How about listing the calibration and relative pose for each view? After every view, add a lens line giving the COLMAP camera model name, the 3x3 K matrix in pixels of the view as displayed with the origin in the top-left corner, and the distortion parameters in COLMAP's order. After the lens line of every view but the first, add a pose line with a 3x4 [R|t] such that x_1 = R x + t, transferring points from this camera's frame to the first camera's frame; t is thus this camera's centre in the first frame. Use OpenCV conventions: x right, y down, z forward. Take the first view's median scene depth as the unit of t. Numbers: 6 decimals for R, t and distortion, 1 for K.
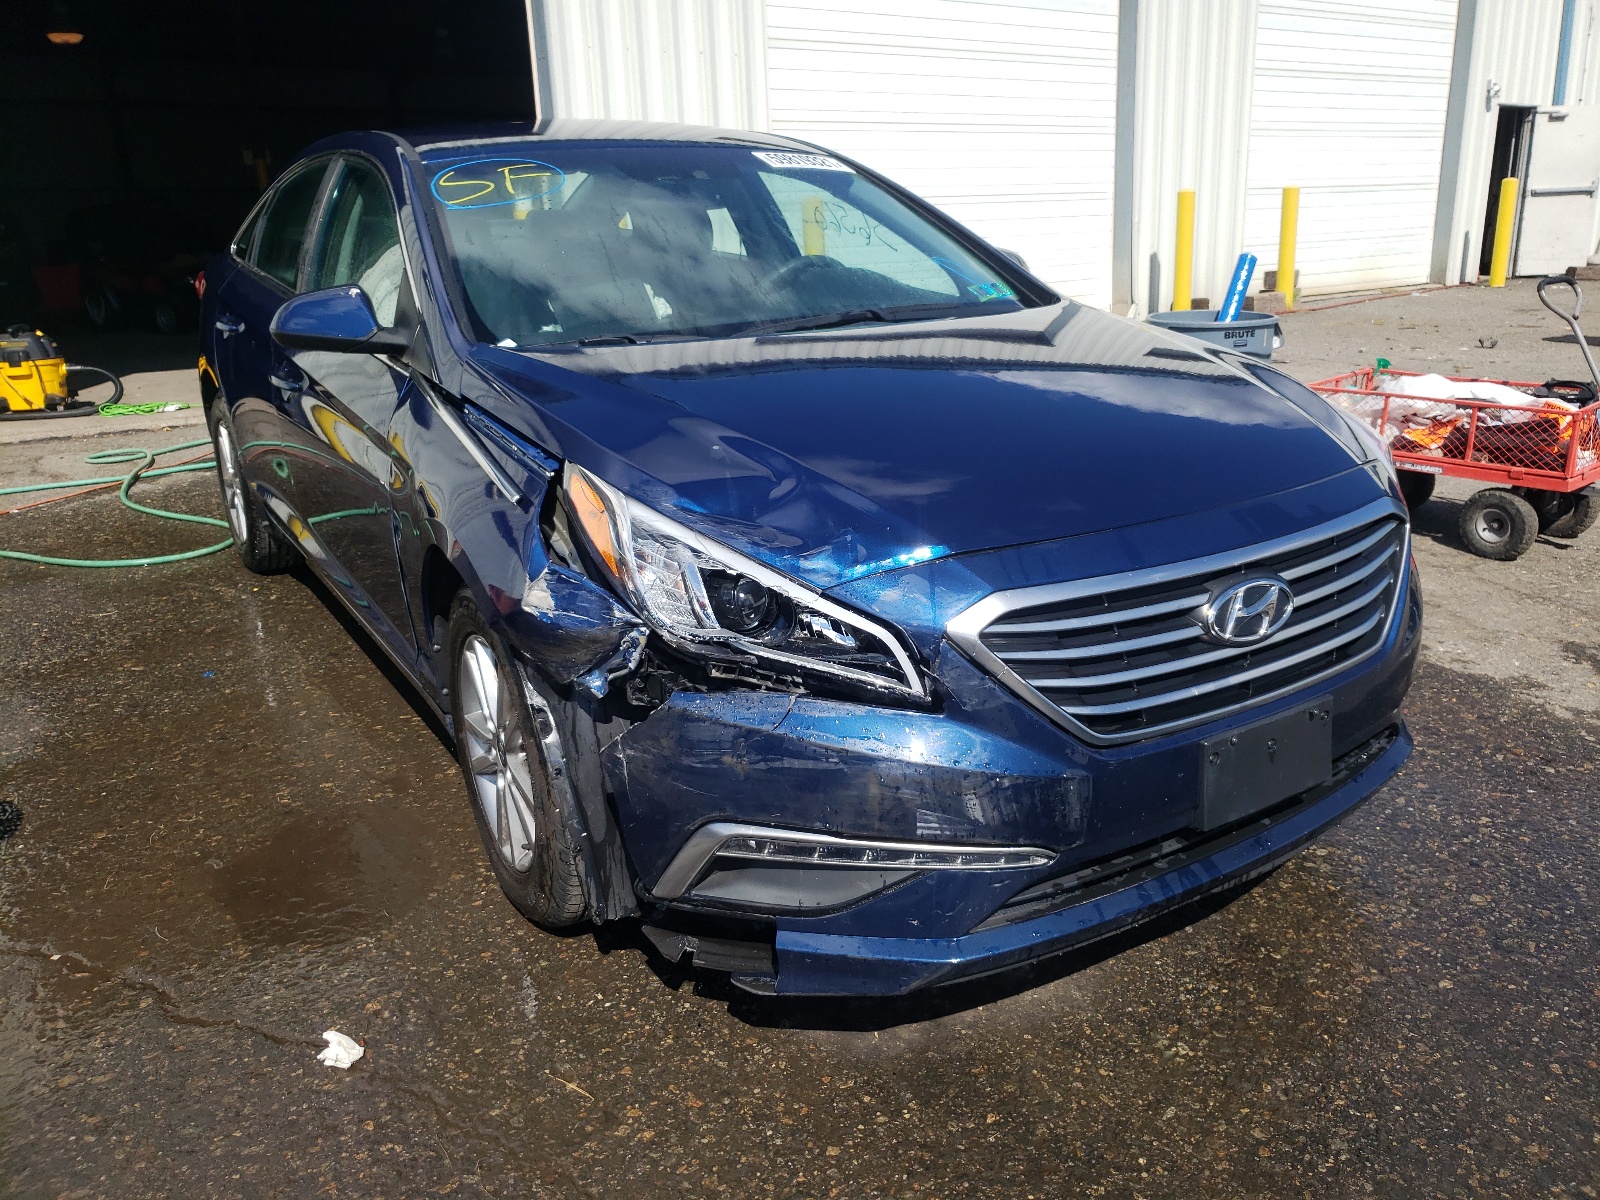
lens RADIAL K [[1240.3, 0, 841.2], [0, 1240.3, 607.2], [0, 0, 1]] dist [0.073420, -0.105962]
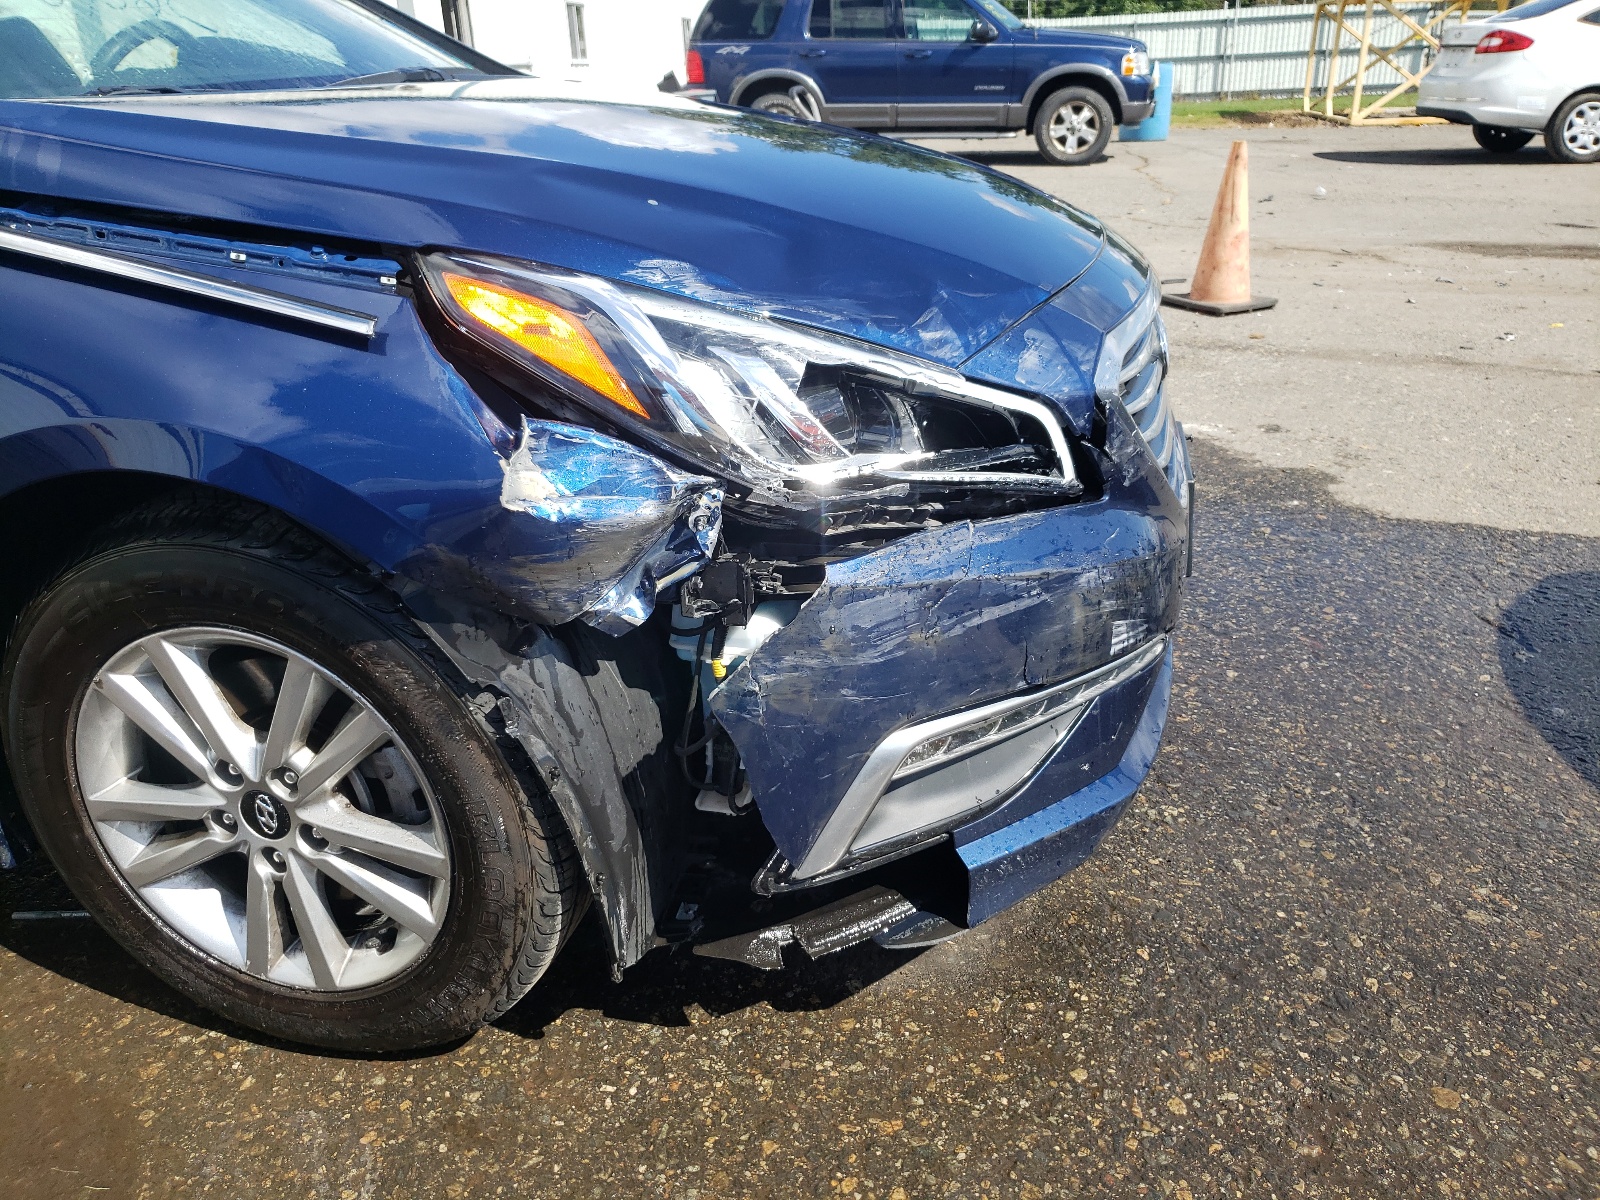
lens RADIAL K [[1240.3, 0, 841.2], [0, 1240.3, 607.2], [0, 0, 1]] dist [0.073420, -0.105962]
pose [[0.717721, -0.279409, 0.637814, -0.528123], [0.222448, 0.959970, 0.170220, -0.018274], [-0.659843, 0.019710, 0.751145, 0.489725]]
